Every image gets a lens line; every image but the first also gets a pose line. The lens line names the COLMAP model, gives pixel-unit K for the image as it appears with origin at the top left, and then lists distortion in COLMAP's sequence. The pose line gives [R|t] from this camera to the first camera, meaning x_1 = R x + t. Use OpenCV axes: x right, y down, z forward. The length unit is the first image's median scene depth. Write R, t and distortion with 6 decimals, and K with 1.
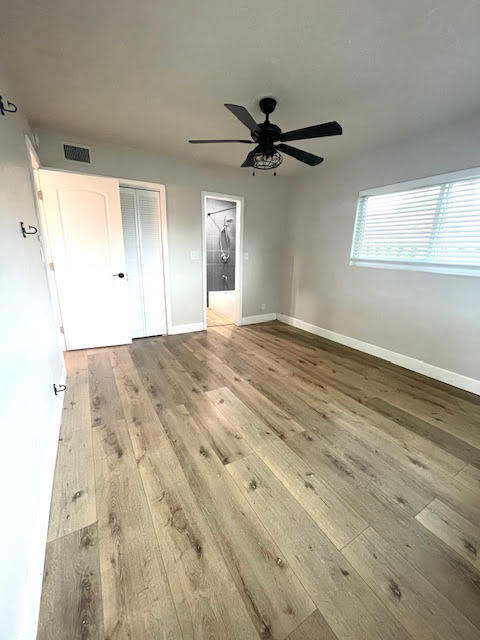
lens RADIAL K [[260.7, 0, 243.7], [0, 260.7, 322.1], [0, 0, 1]] dist [-0.003179, -0.000450]
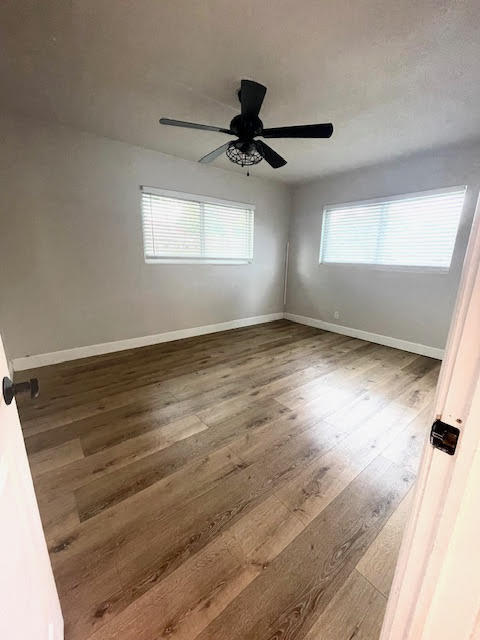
lens RADIAL K [[260.7, 0, 240.9], [0, 260.7, 318.6], [0, 0, 1]] dist [-0.003179, -0.000450]
pose [[-0.133210, -0.269456, 0.953755, -0.835691], [0.232215, 0.927058, 0.294346, -0.311633], [-0.963499, 0.260686, -0.060921, 1.048819]]
